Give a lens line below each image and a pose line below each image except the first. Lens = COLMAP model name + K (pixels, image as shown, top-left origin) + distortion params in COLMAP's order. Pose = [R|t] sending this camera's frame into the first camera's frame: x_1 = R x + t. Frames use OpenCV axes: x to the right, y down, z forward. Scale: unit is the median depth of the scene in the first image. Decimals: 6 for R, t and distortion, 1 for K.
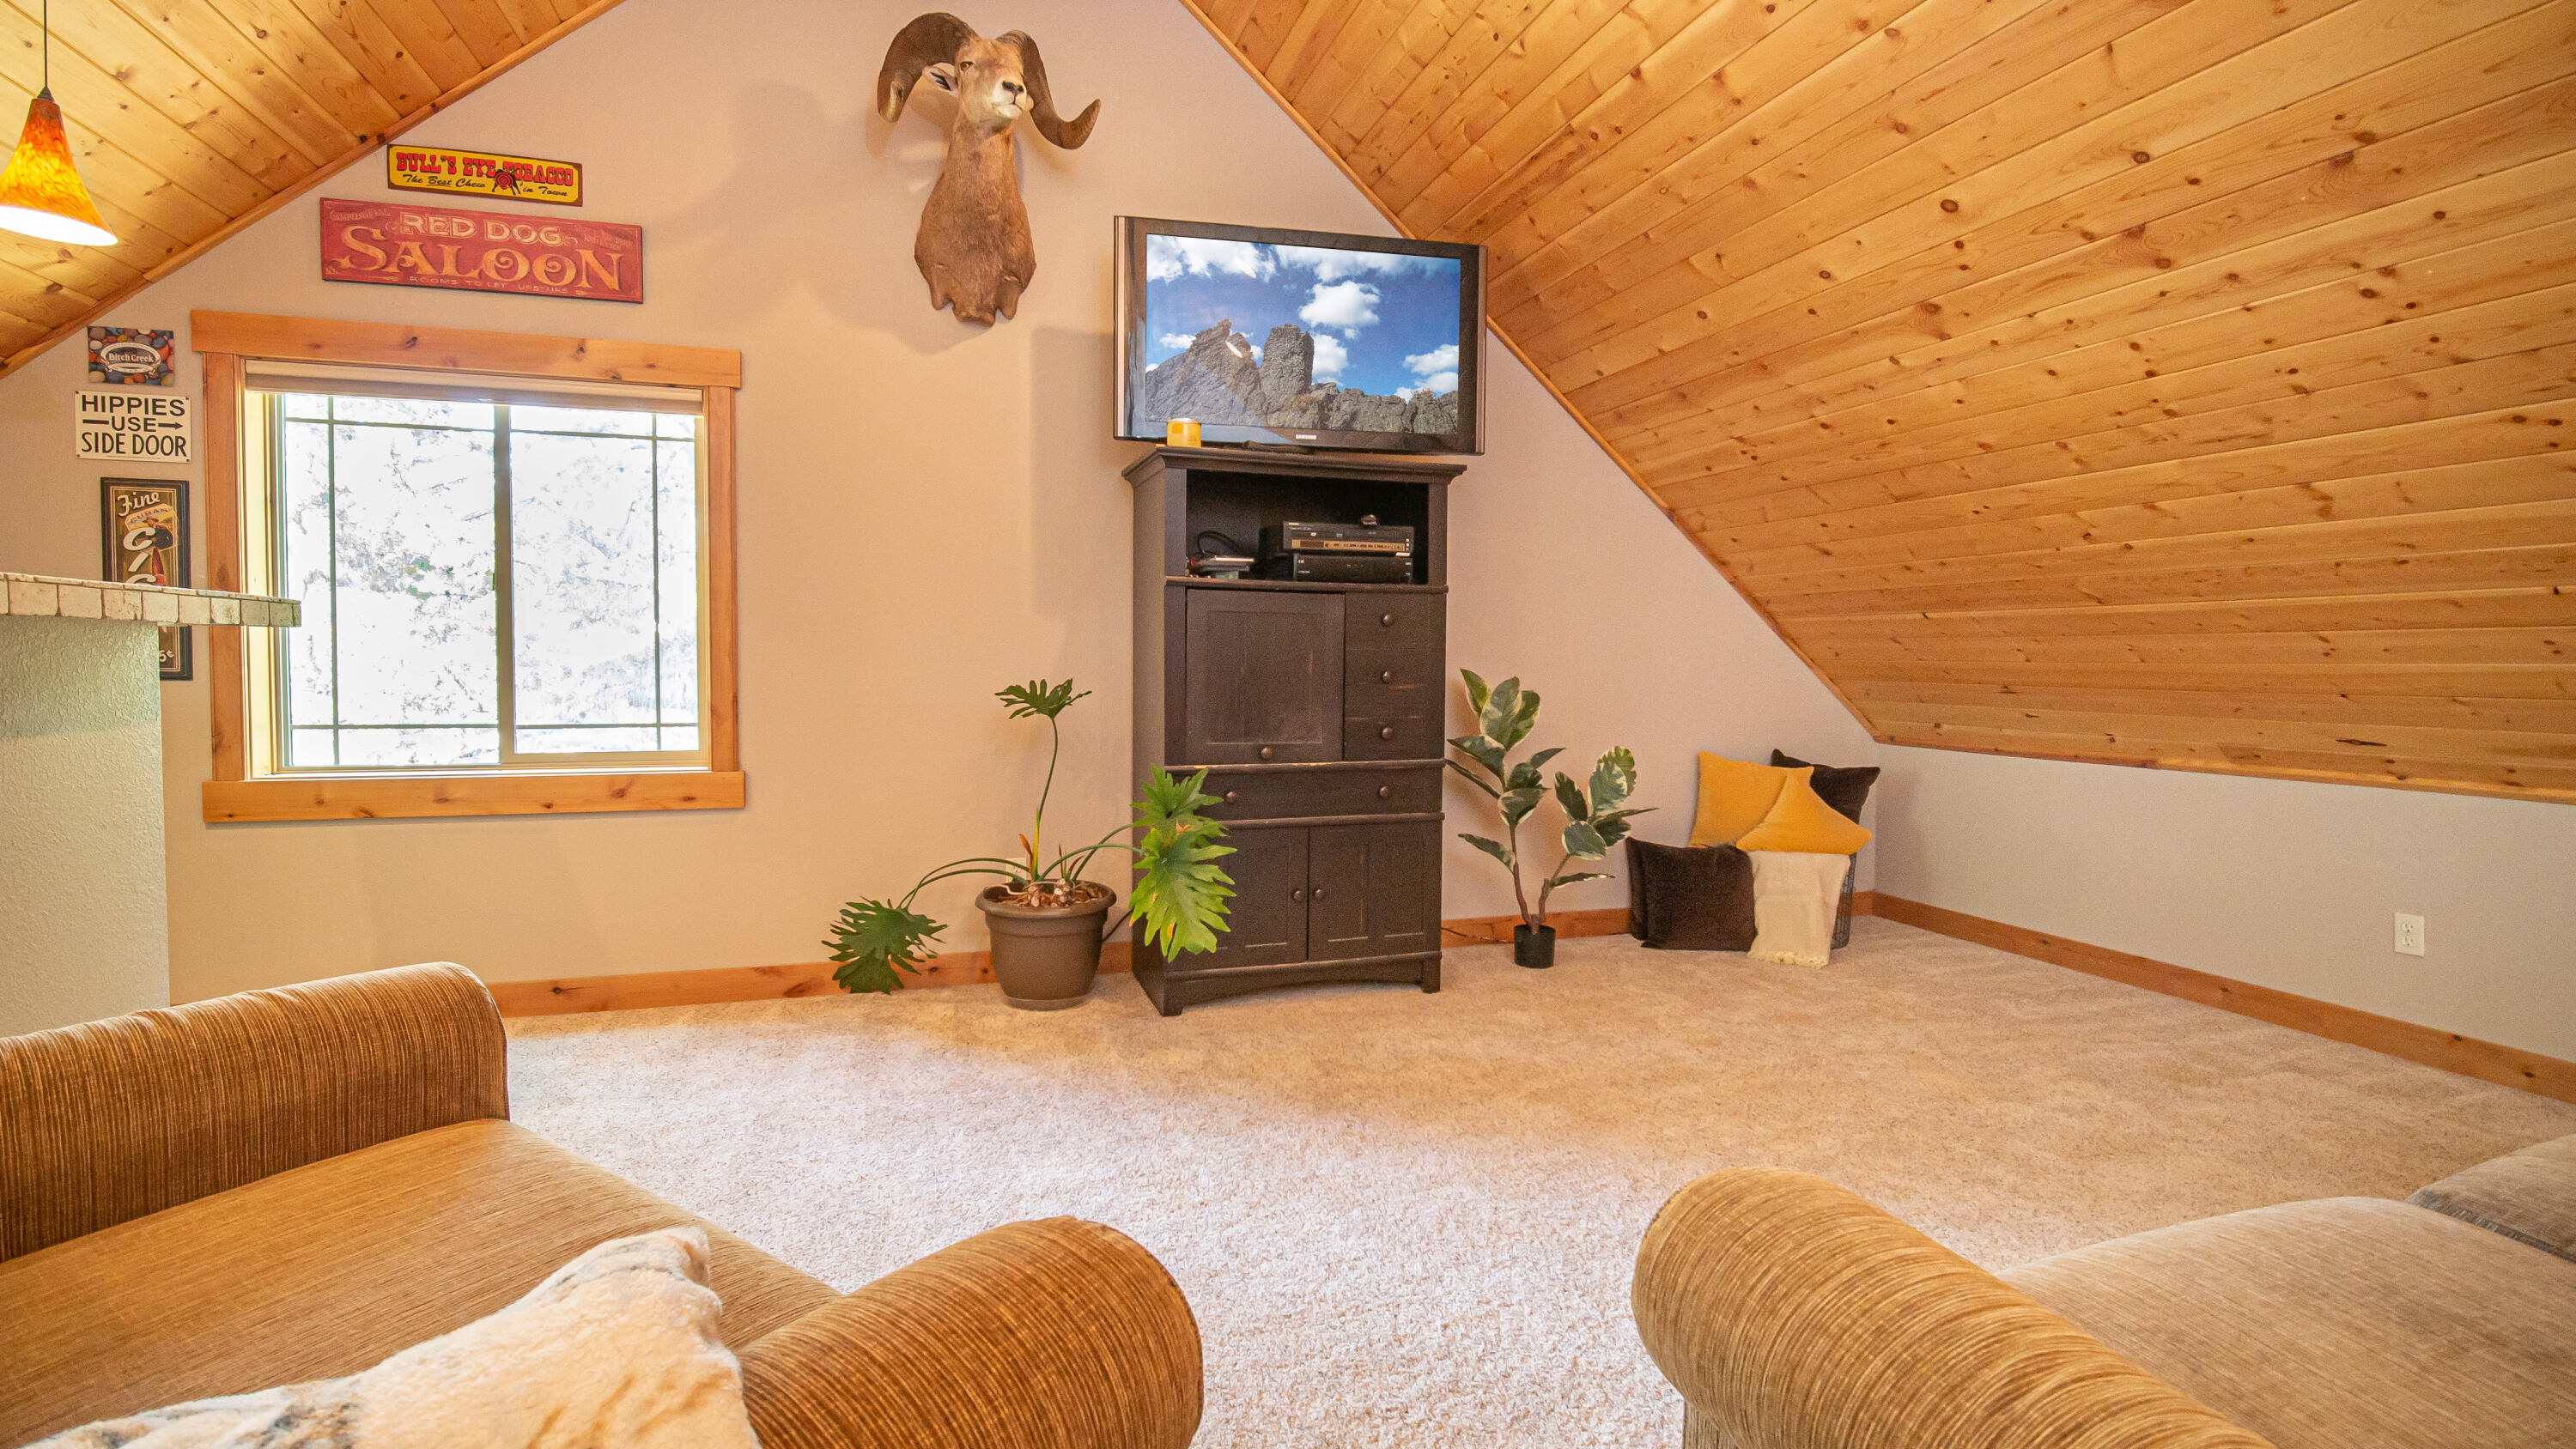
lens RADIAL K [[1151.2, 0, 1301.4], [0, 1151.2, 702.0], [0, 0, 1]] dist [-0.011583, -0.003830]
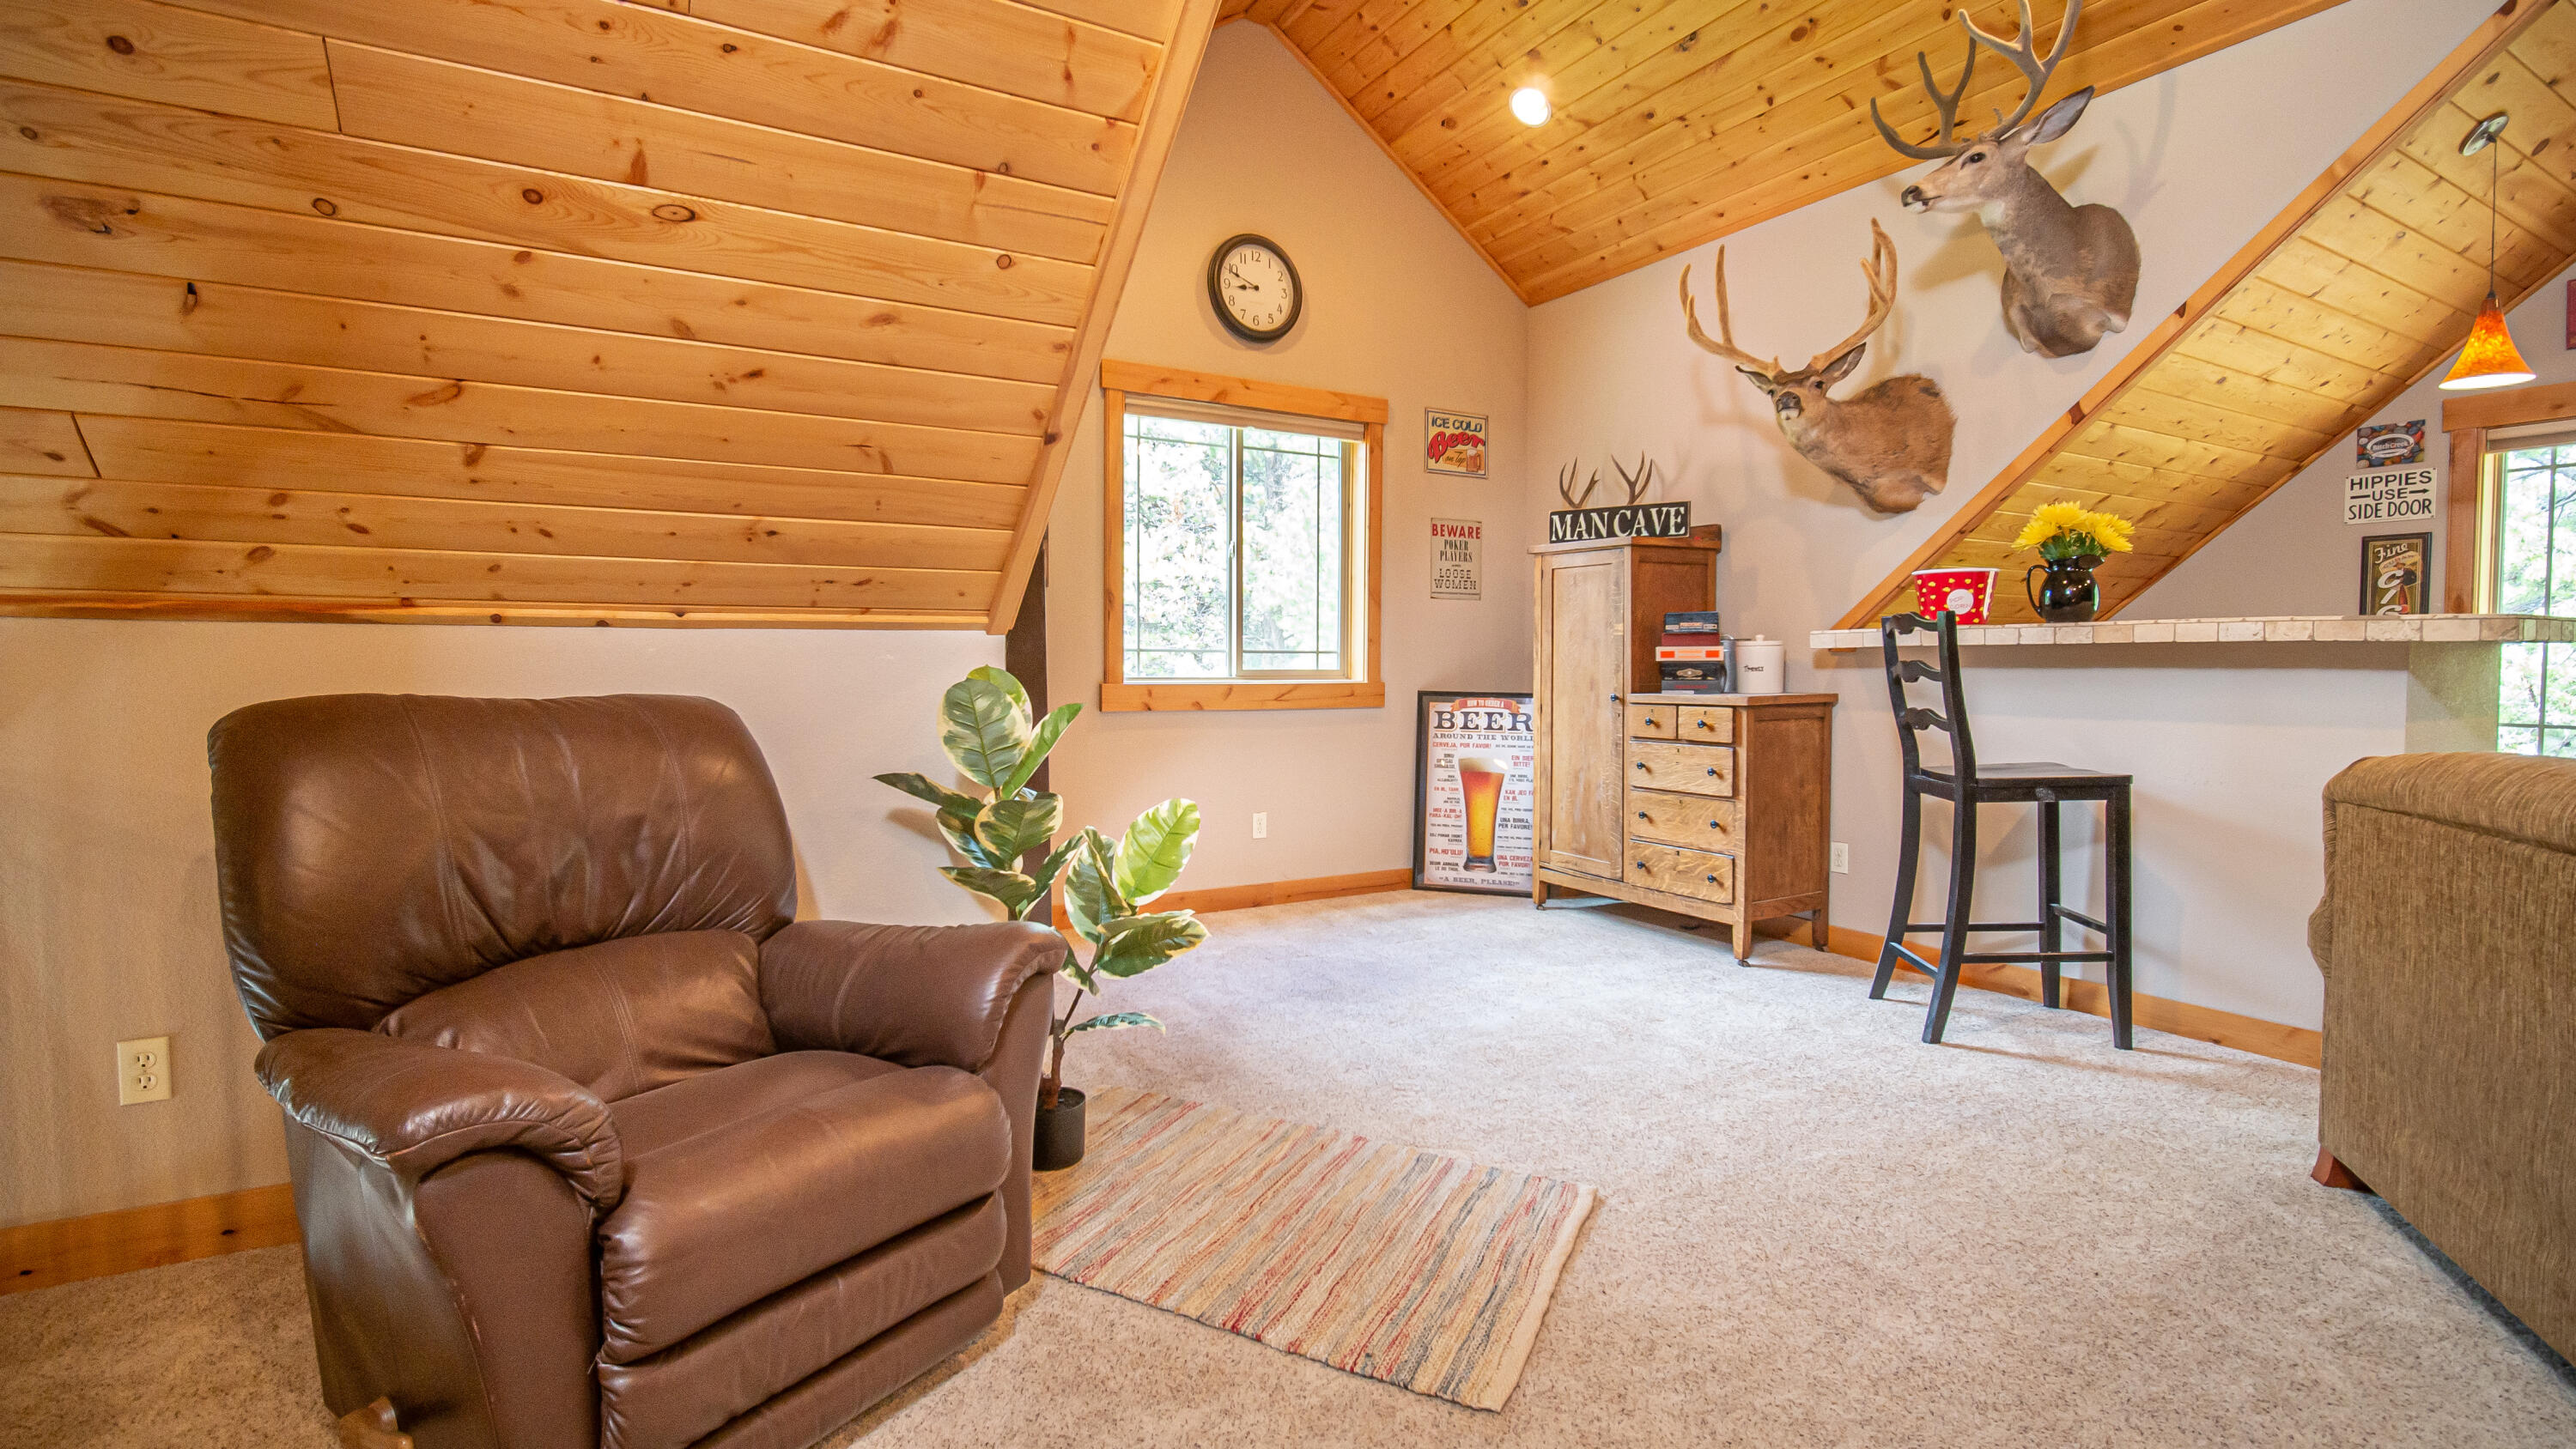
lens RADIAL K [[1151.2, 0, 1289.8], [0, 1151.2, 698.6], [0, 0, 1]] dist [-0.011583, -0.003830]
pose [[0.218514, 0.021965, -0.975587, 0.000475], [-0.028634, 0.999460, 0.016089, 0.010957], [0.975414, 0.024419, 0.219025, -0.508276]]
